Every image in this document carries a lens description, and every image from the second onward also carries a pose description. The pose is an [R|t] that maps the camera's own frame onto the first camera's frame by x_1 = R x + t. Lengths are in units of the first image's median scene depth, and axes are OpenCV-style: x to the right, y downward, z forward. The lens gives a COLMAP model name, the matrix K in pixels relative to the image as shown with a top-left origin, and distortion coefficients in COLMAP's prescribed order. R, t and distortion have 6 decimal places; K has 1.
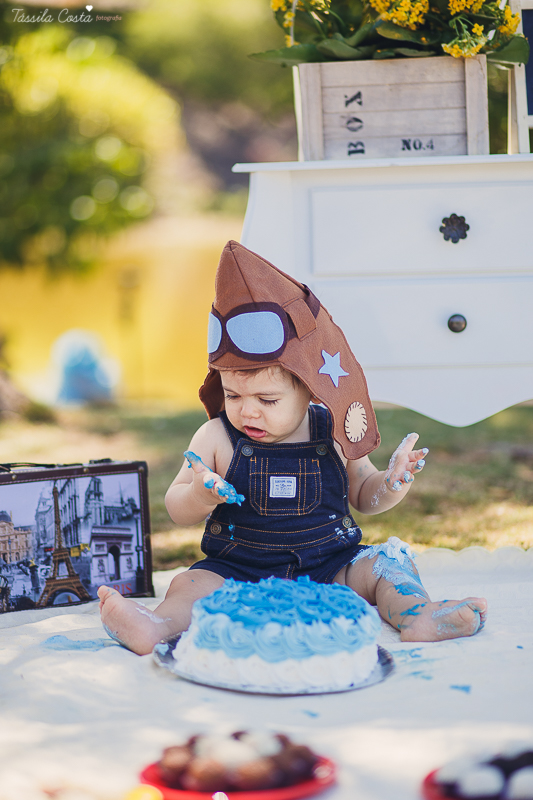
lens RADIAL K [[2037.3, 0, 238.1], [0, 2037.3, 400.0], [0, 0, 1]] dist [-0.077815, 0.000000]
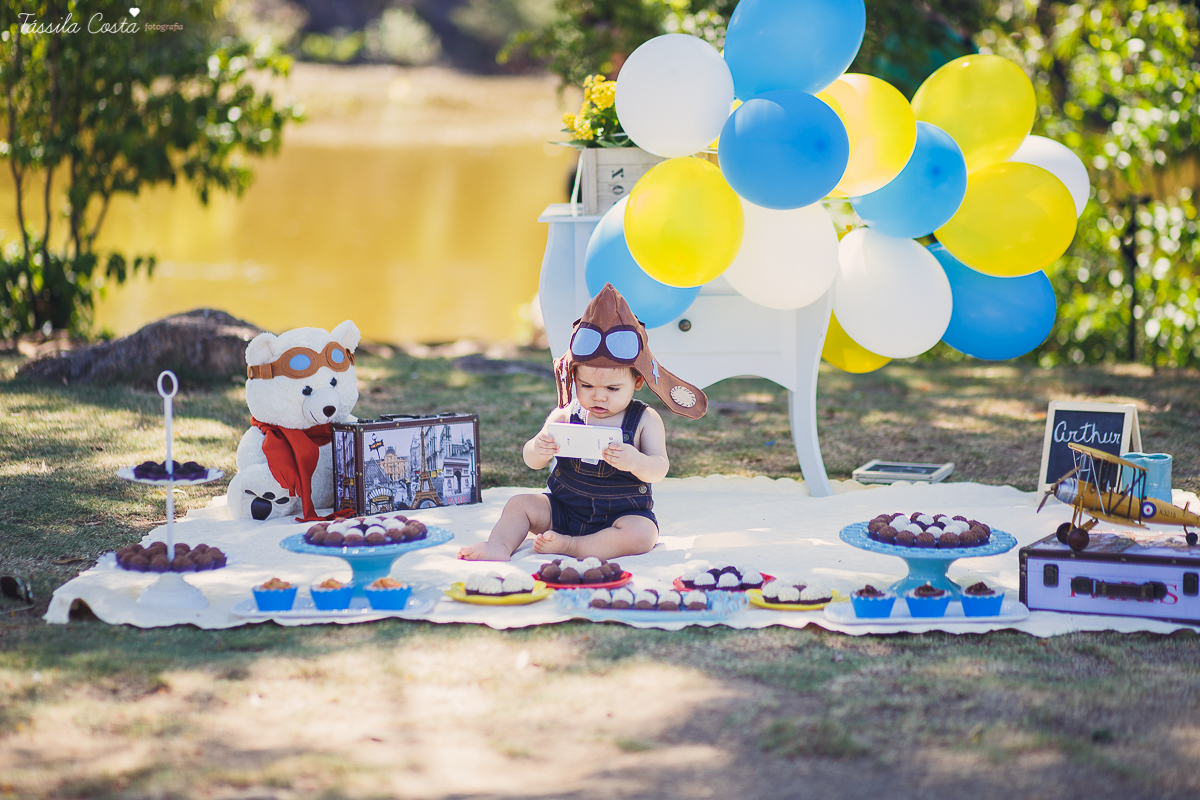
lens RADIAL K [[3055.9, 0, 588.3], [0, 3055.9, 403.7], [0, 0, 1]] dist [-0.077815, 0.000000]
pose [[0.995856, 0.011951, 0.090152, -0.170321], [-0.014549, 0.999496, 0.028216, -0.043686], [-0.089770, -0.029411, 0.995528, -1.271495]]
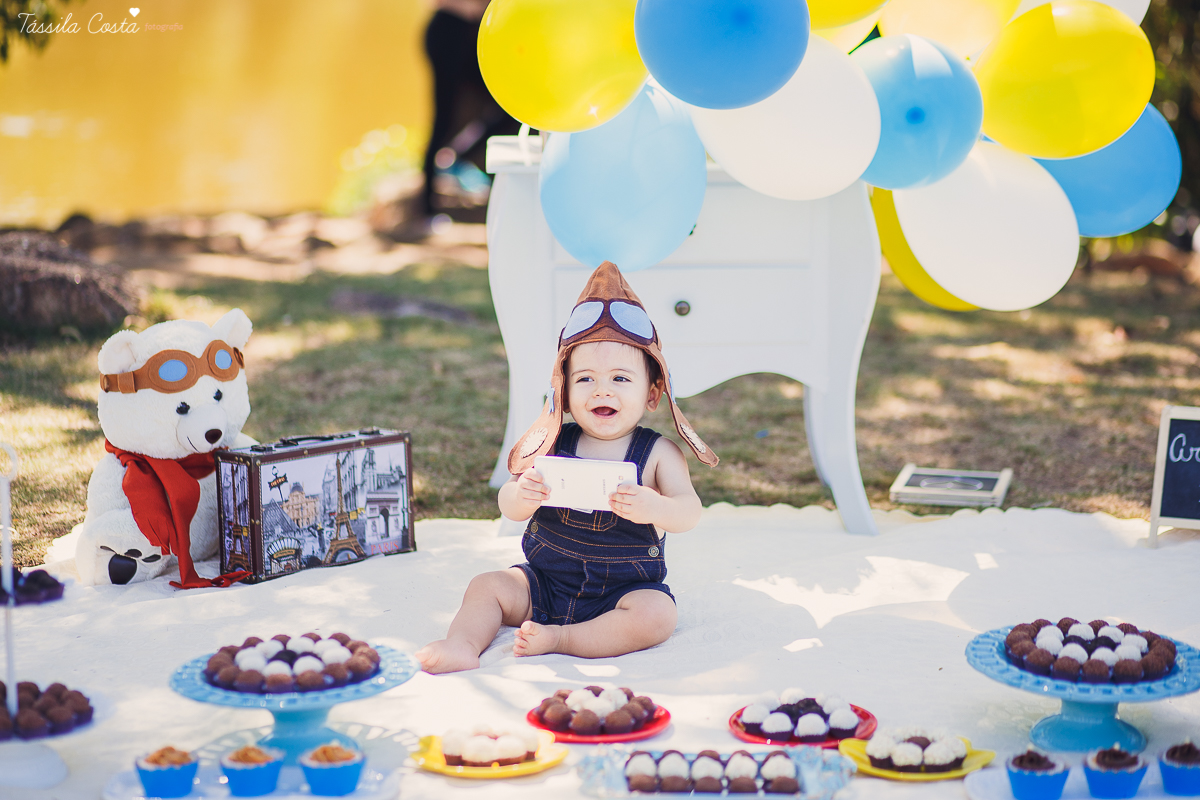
lens RADIAL K [[3055.9, 0, 604.6], [0, 3055.9, 390.9], [0, 0, 1]] dist [-0.077815, 0.000000]
pose [[0.986528, -0.002959, 0.163564, -0.218686], [-0.011188, 0.996275, 0.085500, -0.140327], [-0.163208, -0.086178, 0.982821, -0.683690]]
